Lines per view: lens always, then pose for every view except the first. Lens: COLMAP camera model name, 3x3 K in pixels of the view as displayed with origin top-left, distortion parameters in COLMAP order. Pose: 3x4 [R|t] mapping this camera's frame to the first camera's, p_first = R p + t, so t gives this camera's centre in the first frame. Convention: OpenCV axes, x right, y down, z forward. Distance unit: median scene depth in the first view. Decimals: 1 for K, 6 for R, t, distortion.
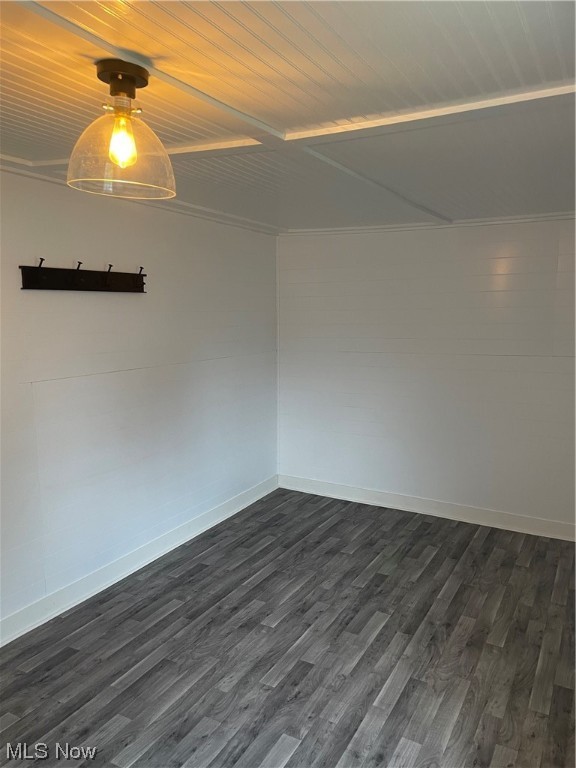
lens RADIAL K [[551.0, 0, 288.0], [0, 551.0, 384.0], [0, 0, 1]] dist [0.008097, 0.003571]
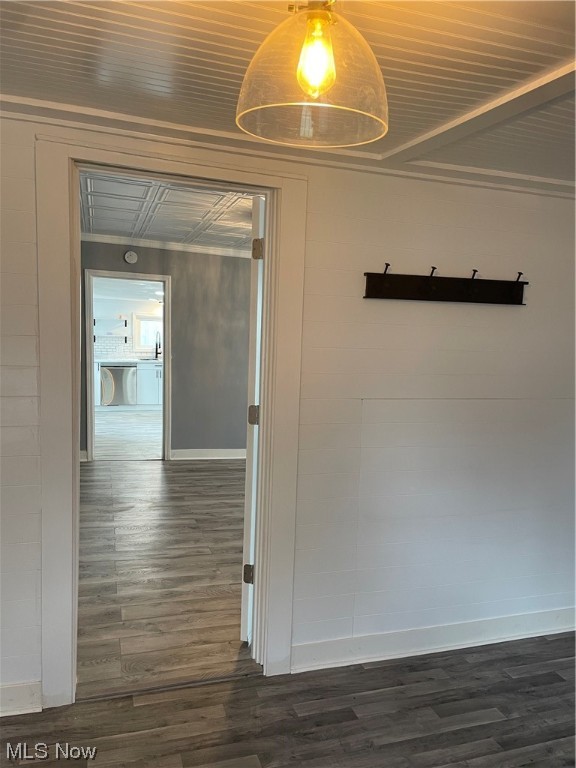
lens RADIAL K [[593.6, 0, 288.0], [0, 593.6, 384.0], [0, 0, 1]] dist [0.127191, -0.142128]
pose [[0.740735, 0.109142, -0.662873, 0.094881], [-0.134122, 0.990876, 0.013272, -0.022904], [0.658273, 0.079075, 0.748615, 0.165383]]
